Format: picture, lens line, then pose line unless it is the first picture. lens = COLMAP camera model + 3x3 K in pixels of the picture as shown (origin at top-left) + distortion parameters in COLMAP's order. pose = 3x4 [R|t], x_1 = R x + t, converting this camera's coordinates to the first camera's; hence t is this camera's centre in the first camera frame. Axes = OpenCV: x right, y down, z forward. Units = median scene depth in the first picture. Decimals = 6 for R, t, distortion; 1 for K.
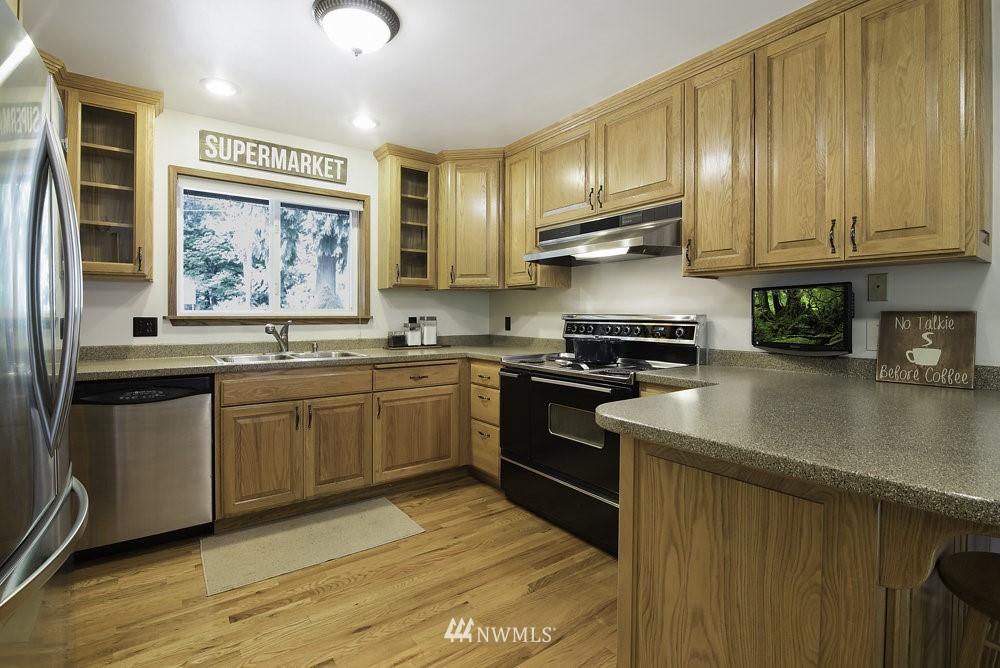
lens RADIAL K [[458.8, 0, 503.2], [0, 458.8, 314.1], [0, 0, 1]] dist [-0.030933, 0.000488]
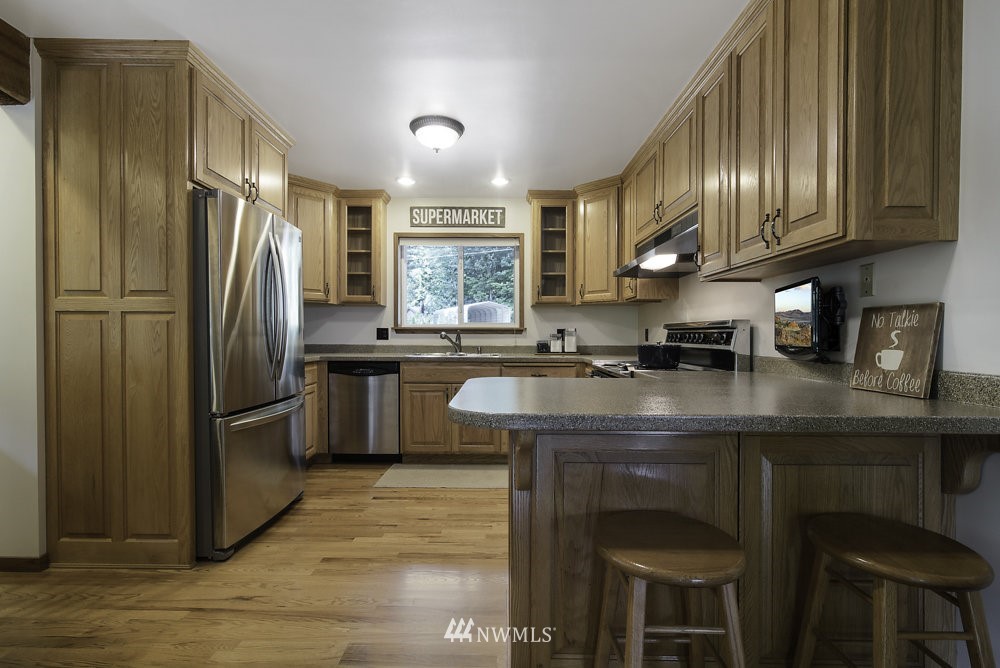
lens RADIAL K [[458.8, 0, 498.6], [0, 458.8, 339.4], [0, 0, 1]] dist [-0.030933, 0.000488]
pose [[0.798456, 0.007340, -0.602009, 0.512439], [-0.002543, 0.999958, 0.008820, 0.030664], [0.602048, -0.005511, 0.798441, -0.071285]]
